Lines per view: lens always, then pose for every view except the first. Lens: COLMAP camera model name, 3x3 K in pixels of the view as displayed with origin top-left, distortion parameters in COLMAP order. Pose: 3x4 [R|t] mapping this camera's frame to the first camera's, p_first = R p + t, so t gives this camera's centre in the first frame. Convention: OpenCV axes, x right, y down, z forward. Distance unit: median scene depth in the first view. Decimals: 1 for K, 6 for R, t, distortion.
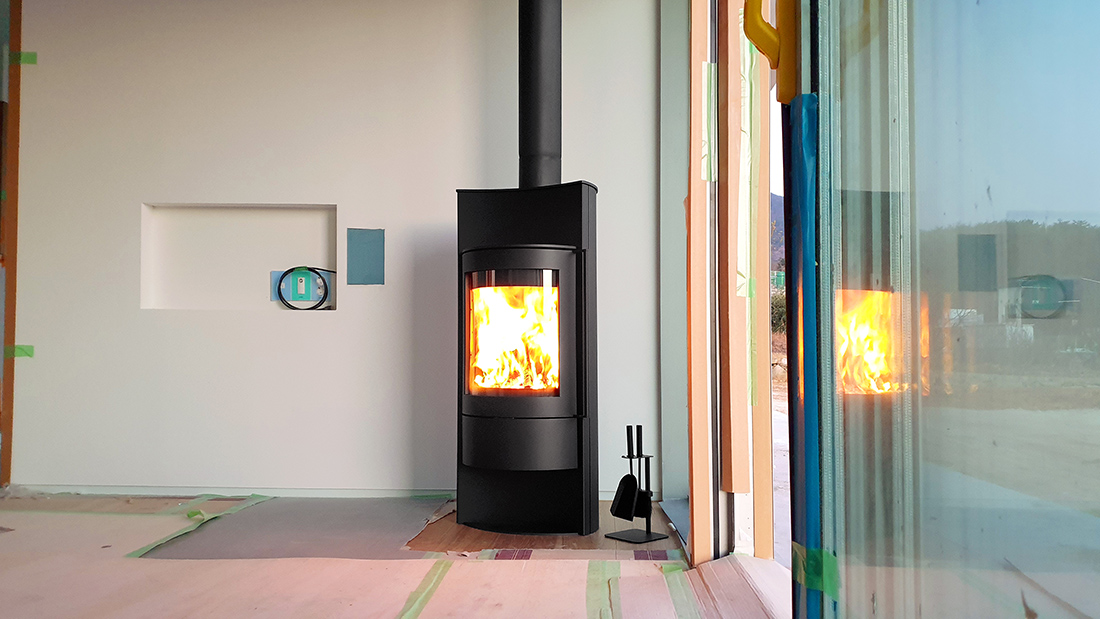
lens RADIAL K [[943.9, 0, 597.4], [0, 943.9, 327.8], [0, 0, 1]] dist [0.044373, -0.066857]
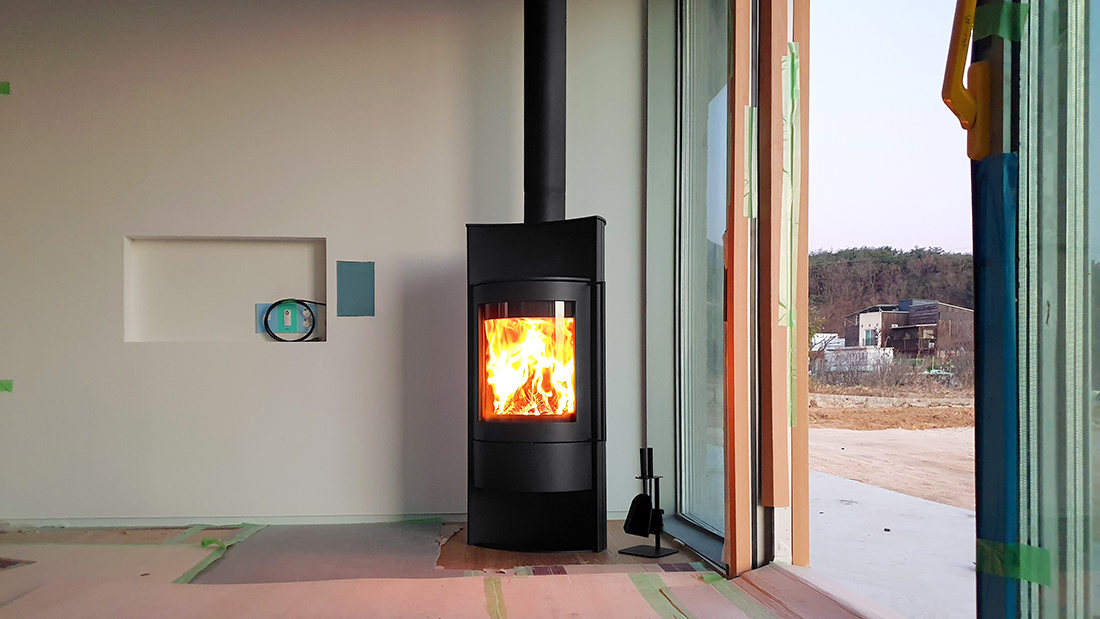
lens RADIAL K [[943.9, 0, 534.4], [0, 943.9, 390.5], [0, 0, 1]] dist [0.044373, -0.066857]
pose [[0.996576, -0.013430, 0.081586, -0.165975], [0.010373, 0.999232, 0.037780, -0.002515], [-0.082031, -0.036805, 0.995950, -0.043257]]
